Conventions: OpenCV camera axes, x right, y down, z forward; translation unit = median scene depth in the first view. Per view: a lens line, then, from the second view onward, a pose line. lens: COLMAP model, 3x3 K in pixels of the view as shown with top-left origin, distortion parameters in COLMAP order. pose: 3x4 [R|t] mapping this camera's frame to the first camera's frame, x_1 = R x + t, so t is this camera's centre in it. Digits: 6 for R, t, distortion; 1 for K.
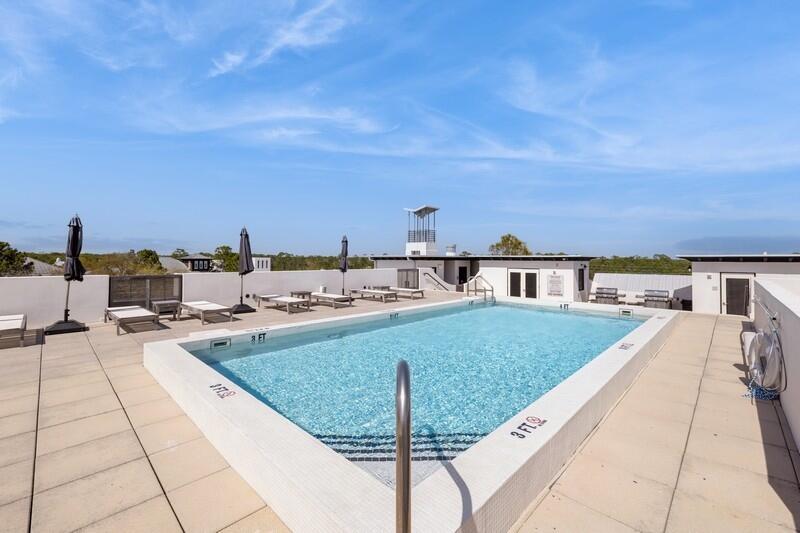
lens RADIAL K [[336.1, 0, 401.2], [0, 336.1, 263.9], [0, 0, 1]] dist [0.000056, -0.000064]
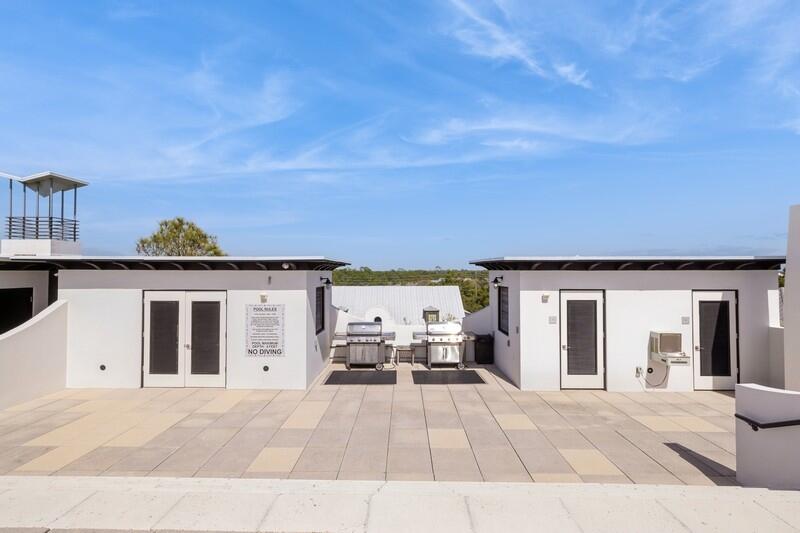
lens RADIAL K [[336.1, 0, 401.2], [0, 336.1, 263.9], [0, 0, 1]] dist [0.000056, -0.000064]
pose [[0.717413, 0.012914, 0.696528, 0.282967], [0.012005, 0.999451, -0.030896, -0.001827], [-0.696544, 0.030527, 0.716864, 0.571998]]
